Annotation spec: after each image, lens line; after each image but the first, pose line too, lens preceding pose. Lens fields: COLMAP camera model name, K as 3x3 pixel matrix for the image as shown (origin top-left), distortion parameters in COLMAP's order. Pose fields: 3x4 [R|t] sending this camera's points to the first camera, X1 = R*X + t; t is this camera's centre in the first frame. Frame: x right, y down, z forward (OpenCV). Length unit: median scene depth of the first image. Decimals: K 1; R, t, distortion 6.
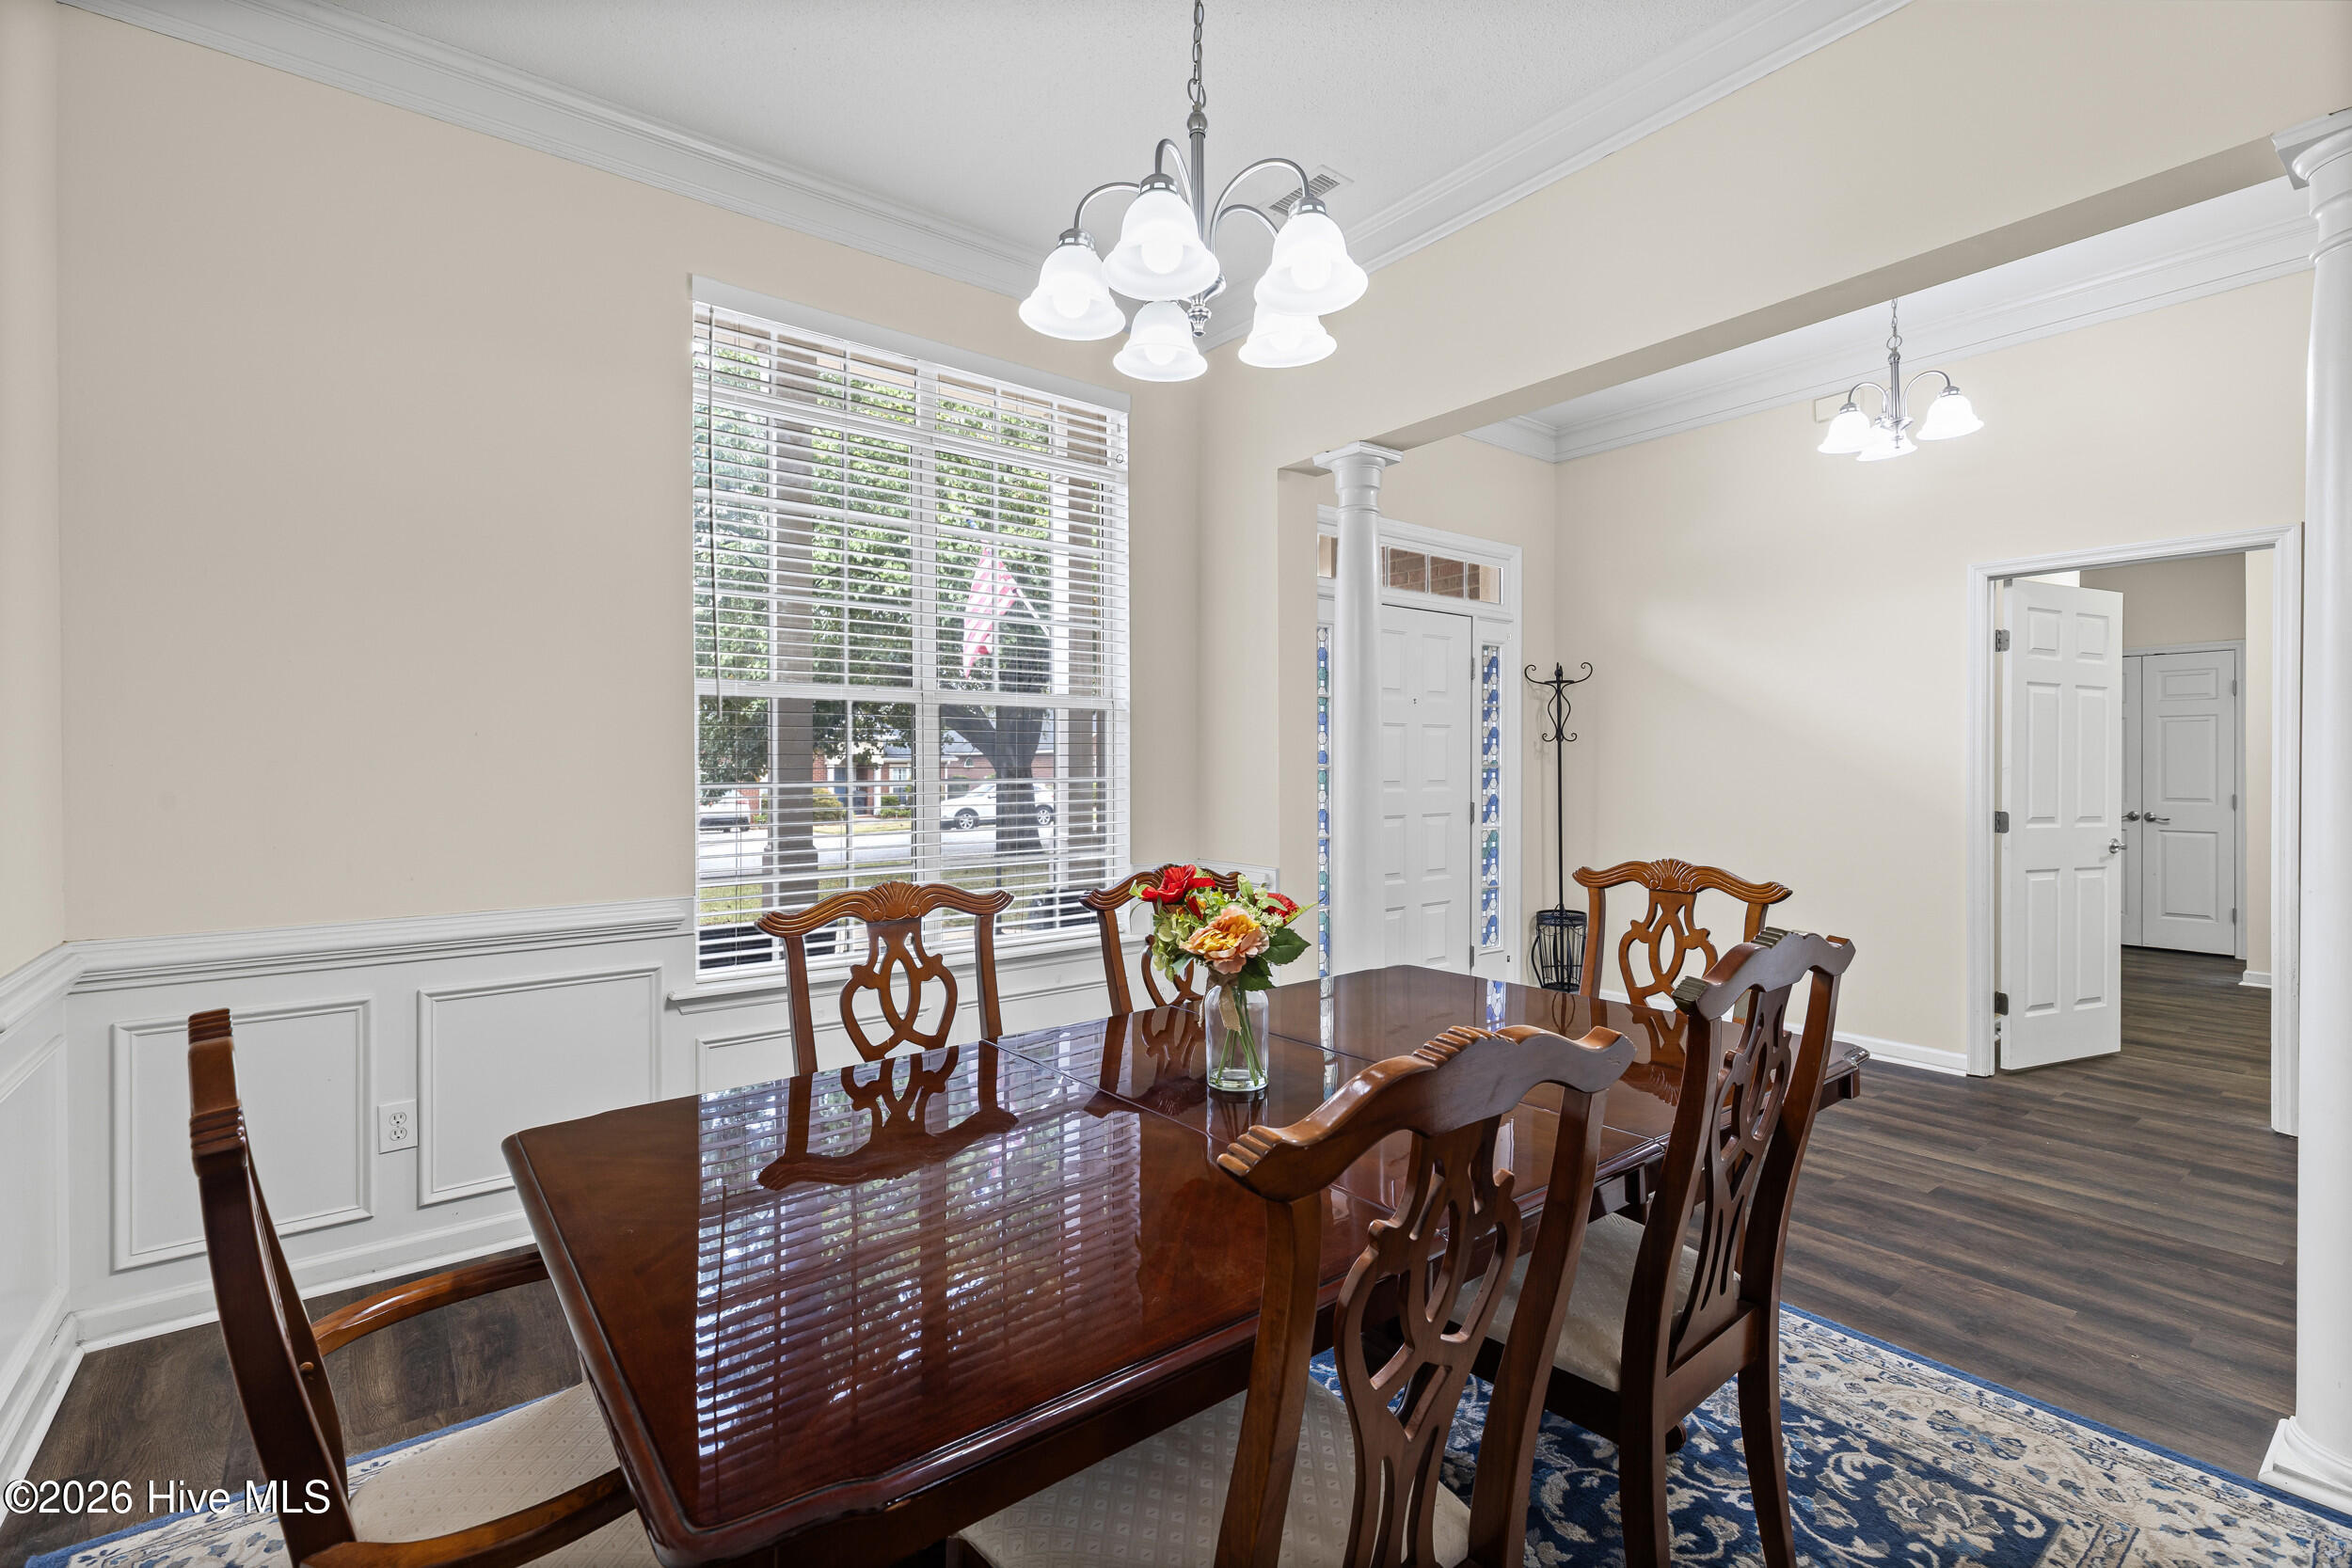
lens RADIAL K [[1056.5, 0, 1189.7], [0, 1056.5, 773.6], [0, 0, 1]] dist [0.005608, 0.000439]
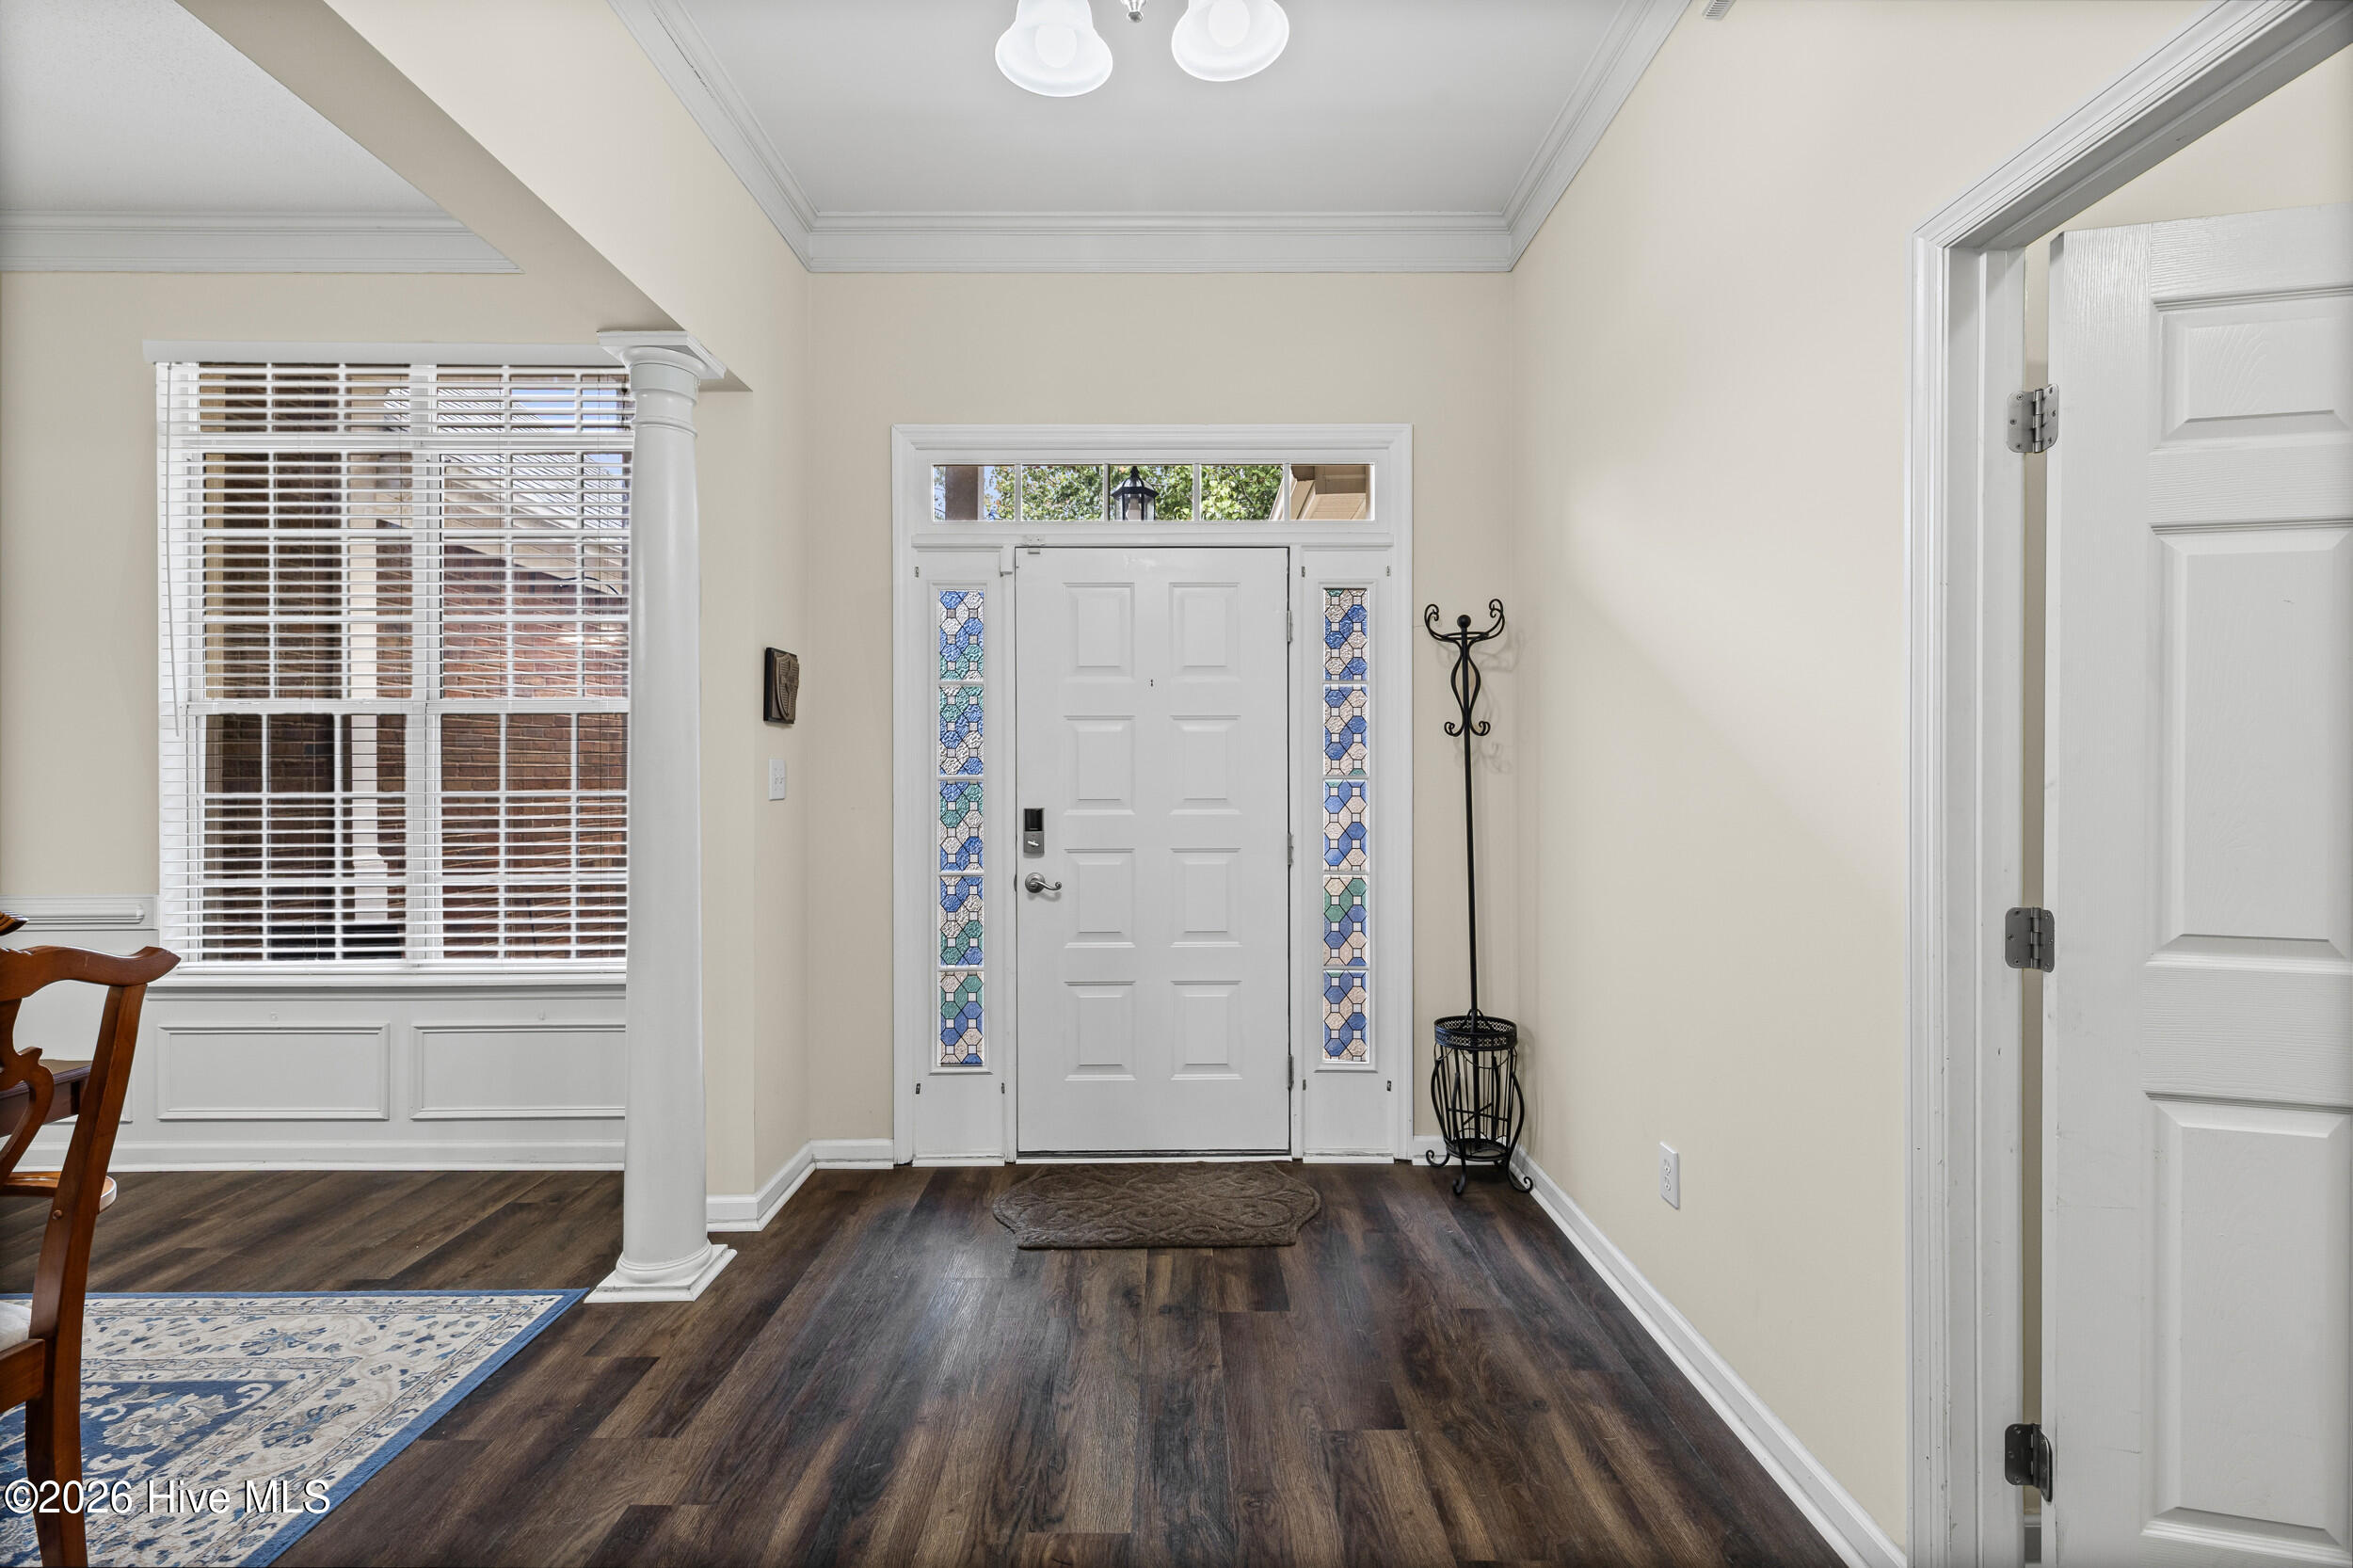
lens RADIAL K [[1057.0, 0, 1179.0], [0, 1057.0, 784.1], [0, 0, 1]] dist [0.005608, 0.000439]
pose [[0.785479, 0.005739, -0.618862, 0.760241], [-0.004338, 0.999983, 0.003767, -0.006607], [0.618873, -0.000275, 0.785491, 0.552941]]
